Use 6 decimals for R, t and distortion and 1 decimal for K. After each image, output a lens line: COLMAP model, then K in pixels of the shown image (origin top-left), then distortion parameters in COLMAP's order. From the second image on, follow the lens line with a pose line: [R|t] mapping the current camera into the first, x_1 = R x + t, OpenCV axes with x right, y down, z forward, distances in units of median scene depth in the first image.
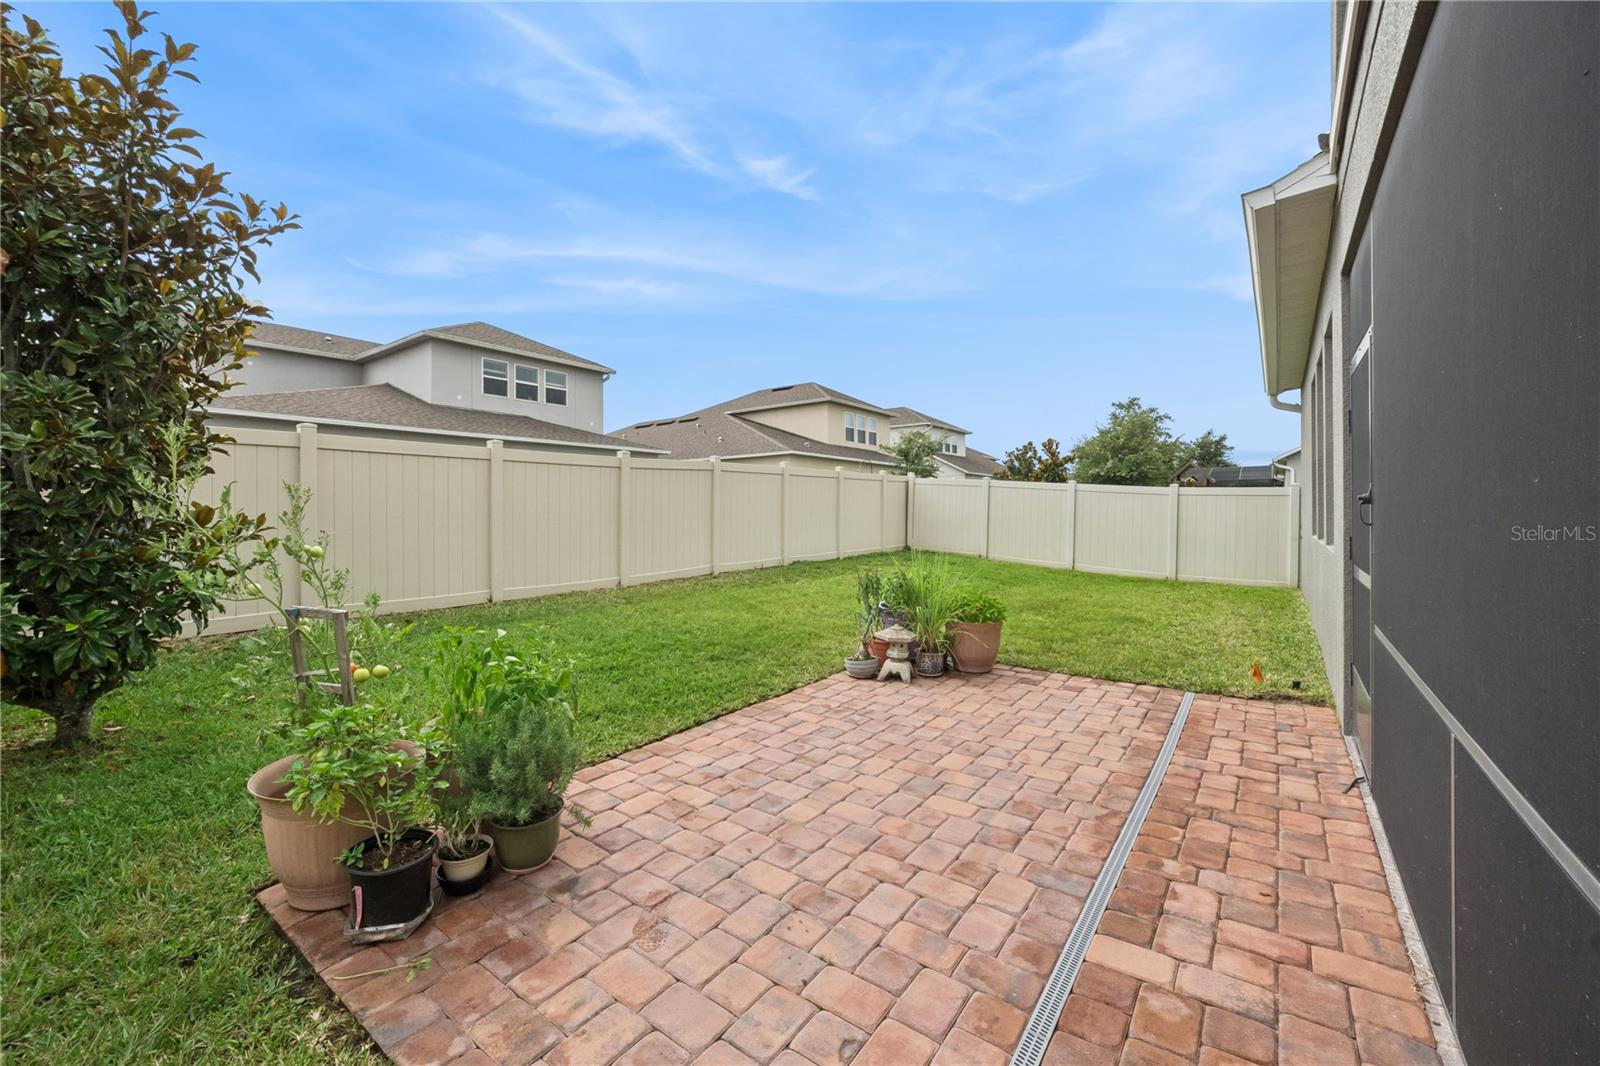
lens RADIAL K [[655.6, 0, 818.5], [0, 655.6, 511.8], [0, 0, 1]] dist [0.000308, 0.000033]
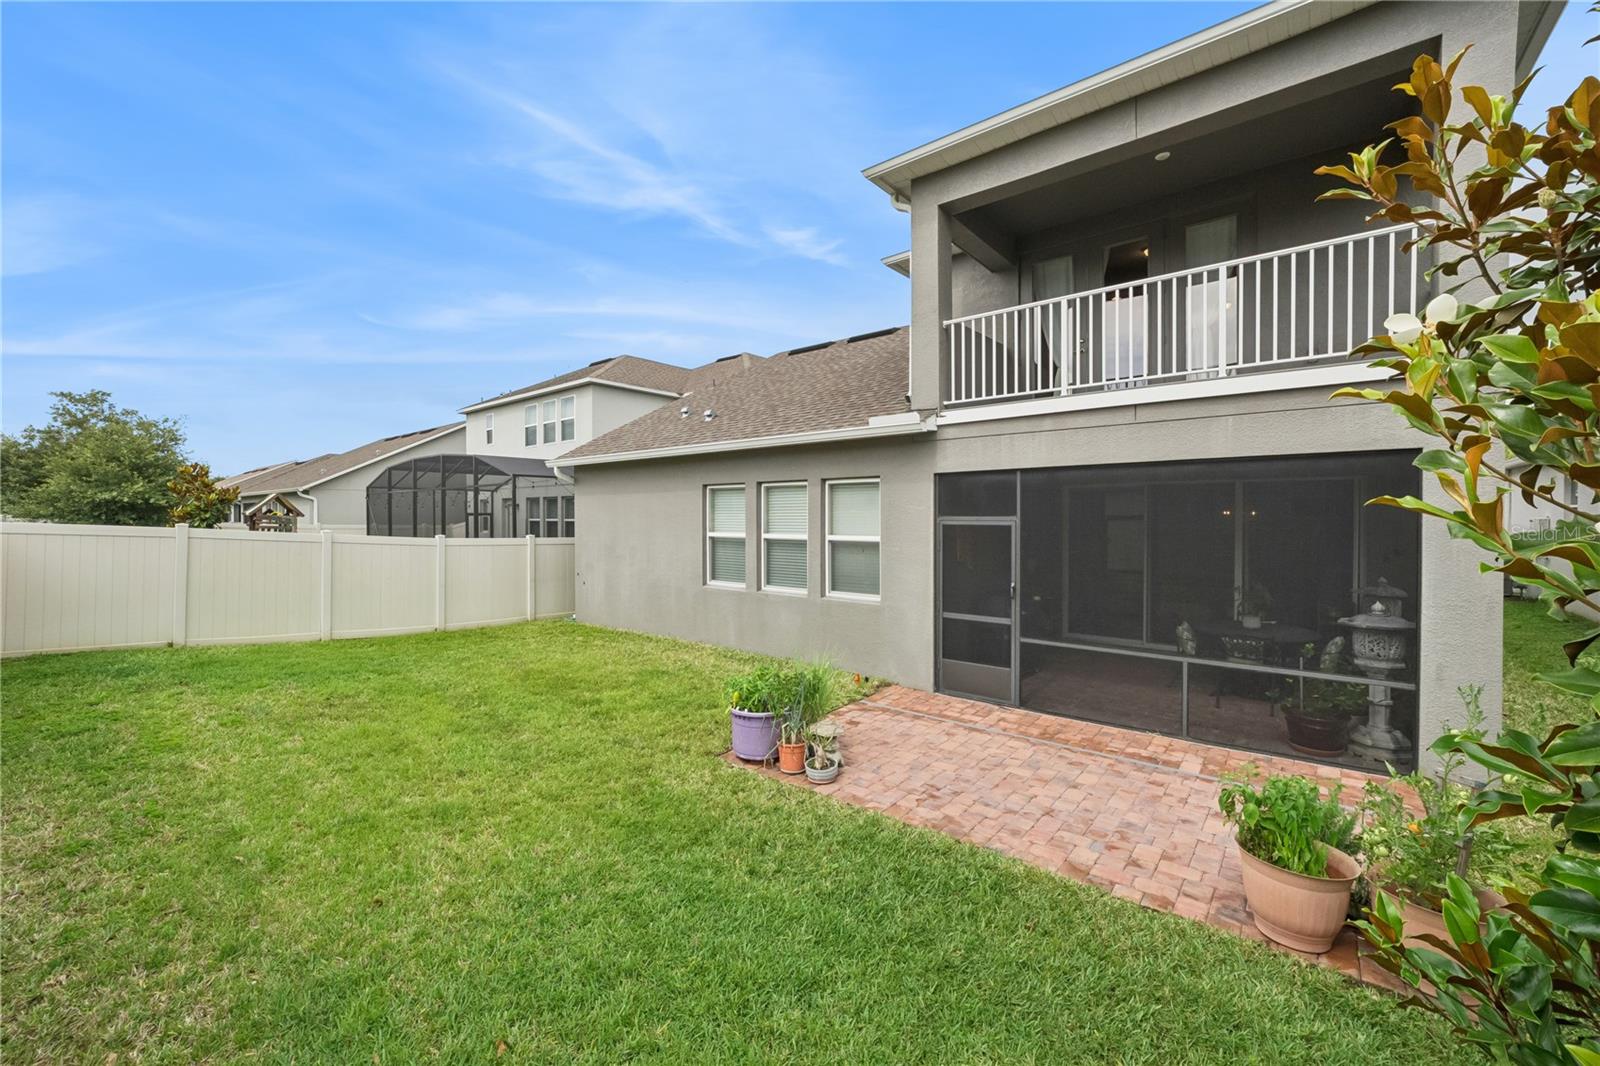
lens RADIAL K [[620.2, 0, 797.0], [0, 620.2, 527.8], [0, 0, 1]] dist [-0.000077, 0.000037]
pose [[0.063628, -0.005236, 0.997960, -1.593974], [-0.003800, 0.999978, 0.005489, -0.266591], [-0.997966, -0.004141, 0.063607, 1.712368]]
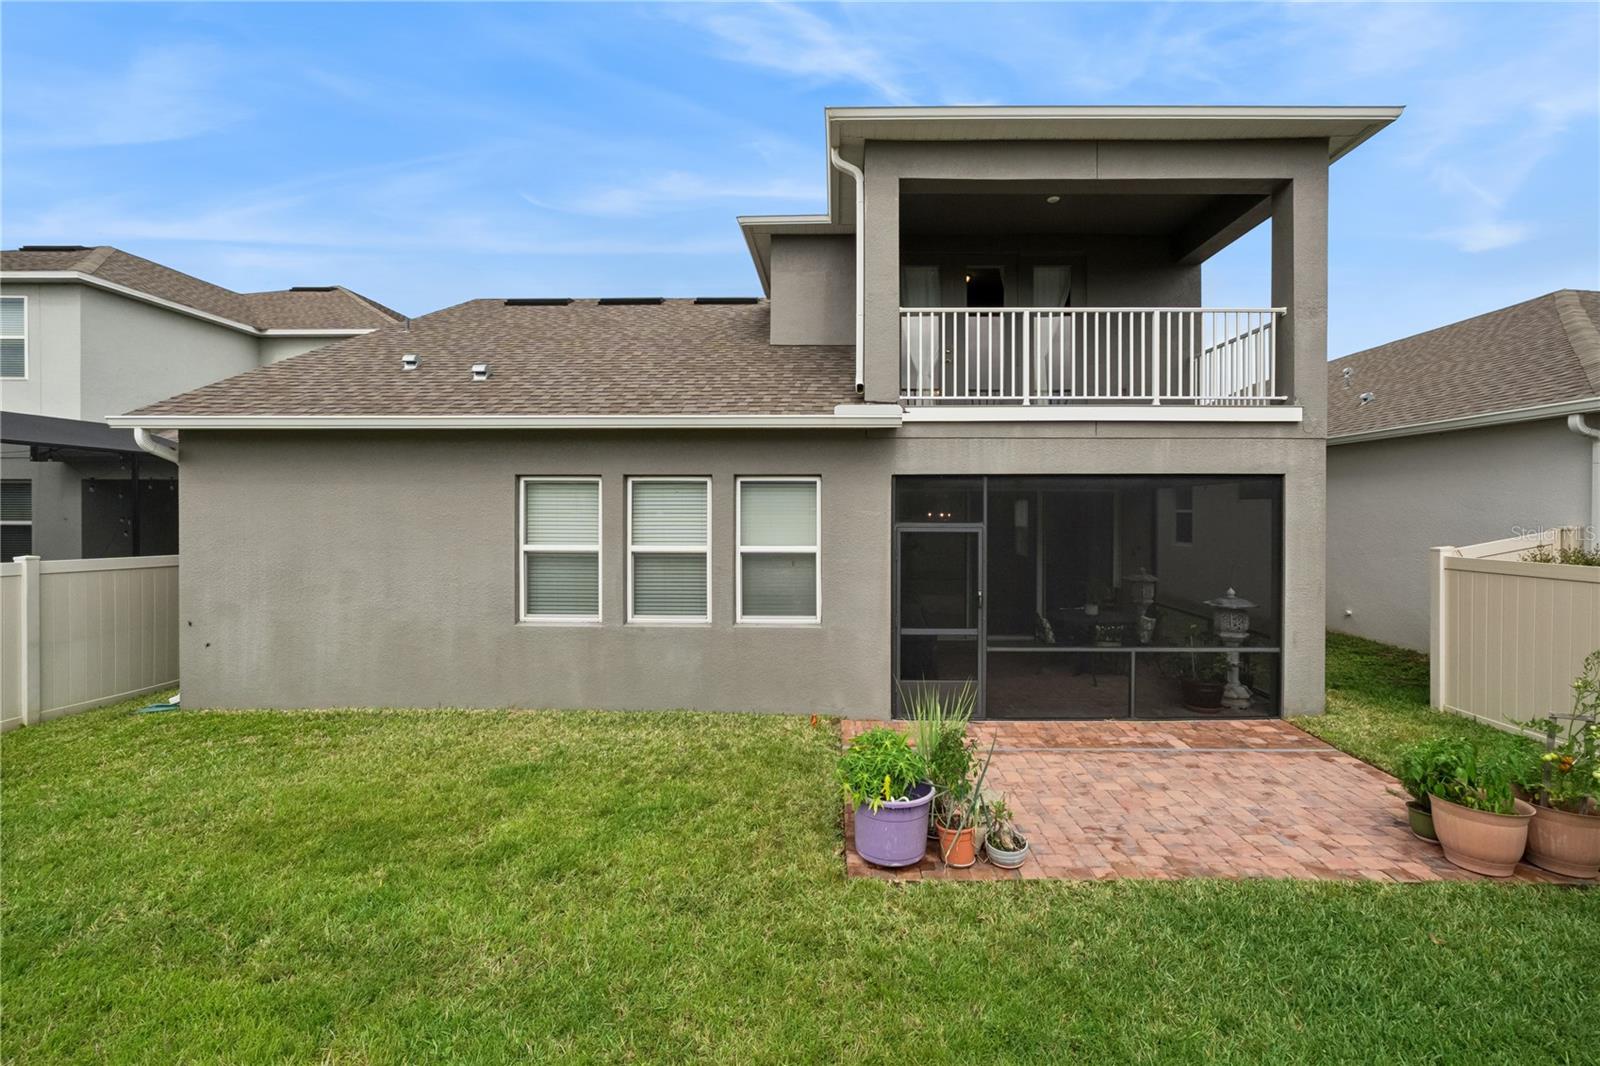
lens RADIAL K [[635.2, 0, 839.0], [0, 635.2, 526.6], [0, 0, 1]] dist [-0.003342, -0.000279]
pose [[-0.561413, 0.005642, 0.827517, -0.818295], [0.001889, 0.999983, -0.005537, -0.274884], [-0.827534, -0.001546, -0.561414, 2.811469]]
